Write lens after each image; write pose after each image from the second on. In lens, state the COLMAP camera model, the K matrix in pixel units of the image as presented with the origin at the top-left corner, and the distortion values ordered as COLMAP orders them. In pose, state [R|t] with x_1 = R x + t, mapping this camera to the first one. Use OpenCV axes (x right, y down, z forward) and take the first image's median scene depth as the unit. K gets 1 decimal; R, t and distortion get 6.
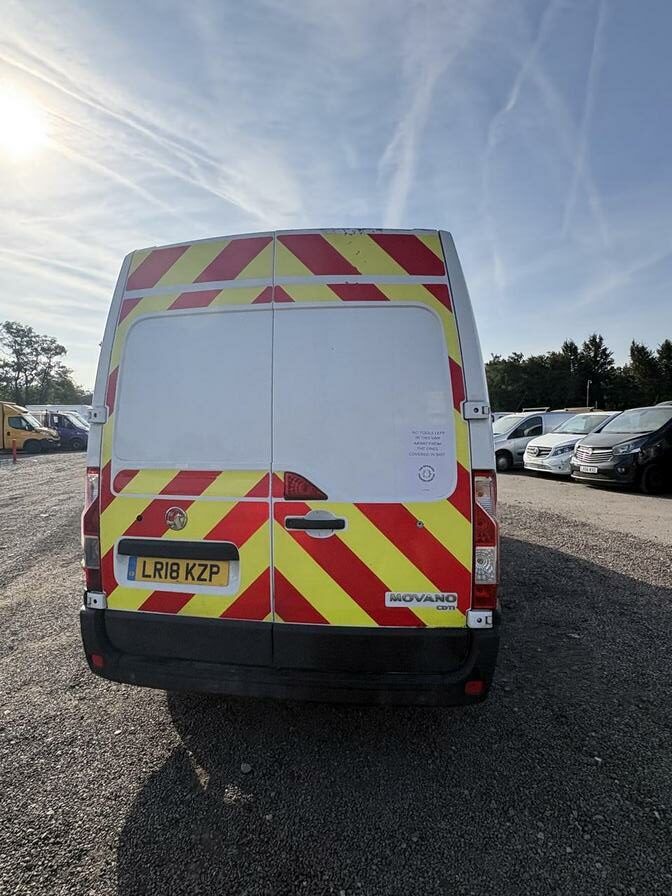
lens RADIAL K [[512.9, 0, 337.2], [0, 512.9, 444.5], [0, 0, 1]] dist [0.004044, -0.001958]
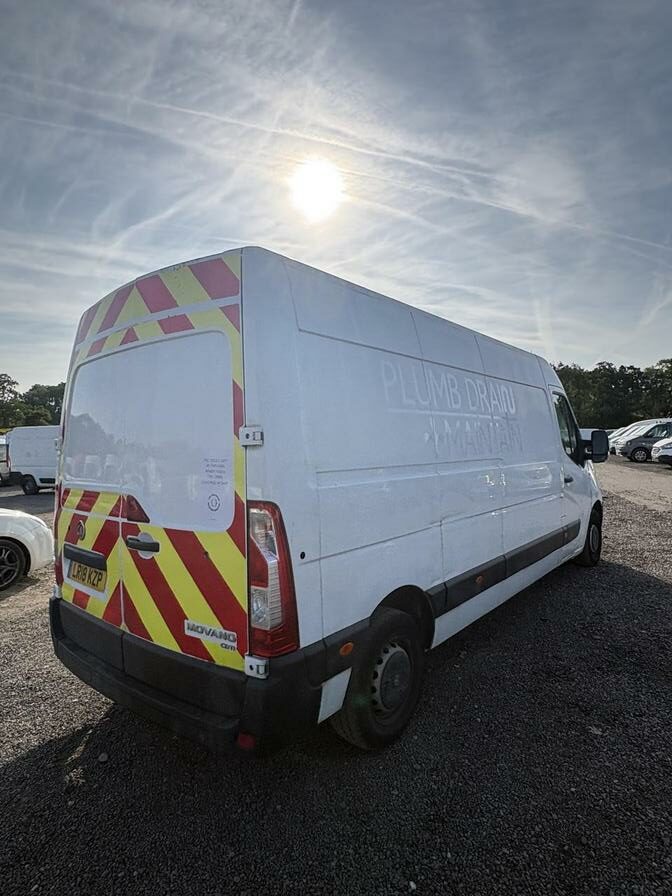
lens RADIAL K [[512.9, 0, 334.8], [0, 512.9, 442.9], [0, 0, 1]] dist [0.004044, -0.001958]
pose [[0.860044, -0.013208, -0.510048, 0.777078], [-0.000335, 0.999650, -0.026452, -0.026709], [0.510219, 0.022920, 0.859739, 0.255149]]
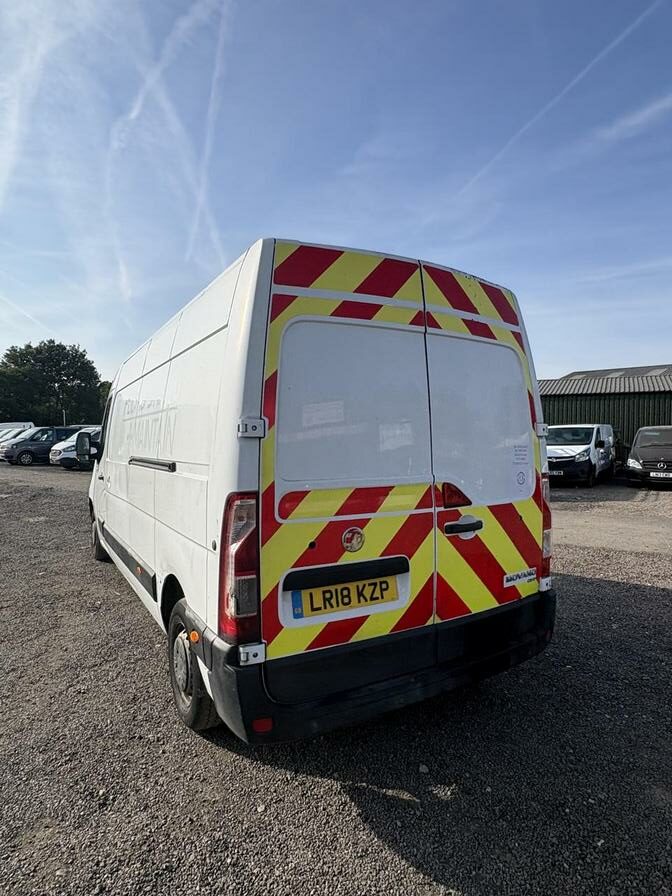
lens RADIAL K [[512.9, 0, 342.9], [0, 512.9, 450.4], [0, 0, 1]] dist [0.004044, -0.001958]
pose [[0.757105, -0.012488, 0.653174, -0.902860], [0.022068, 0.999736, -0.006465, -0.012773], [-0.652921, 0.019309, 0.757180, 0.283704]]
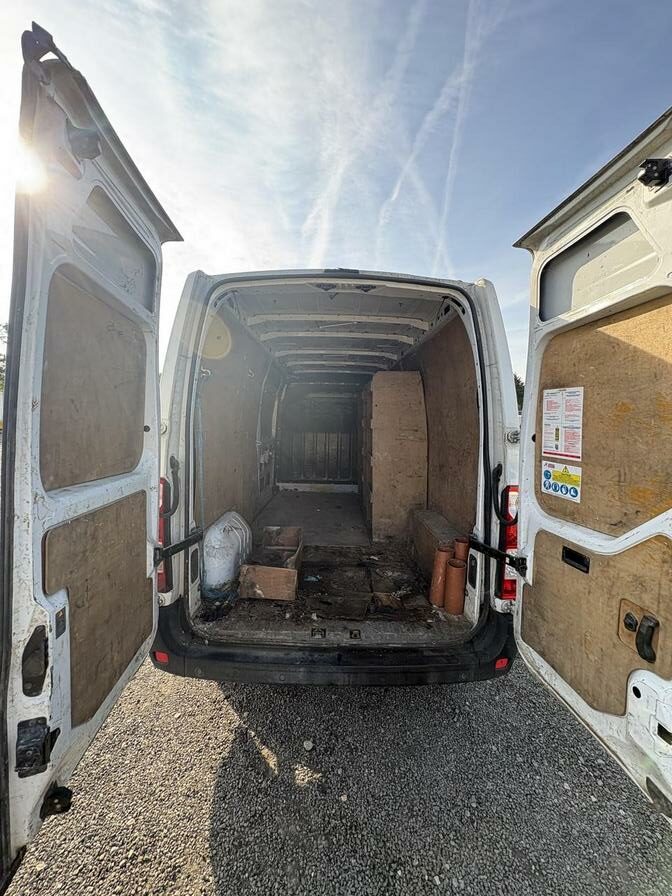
lens RADIAL K [[358.5, 0, 329.3], [0, 358.5, 446.3], [0, 0, 1]] dist [0.000023, 0.001502]
pose [[0.985702, 0.016009, 0.167735, -0.254099], [-0.023904, 0.998694, 0.045156, -0.062788], [-0.166793, -0.048520, 0.984797, 0.223087]]
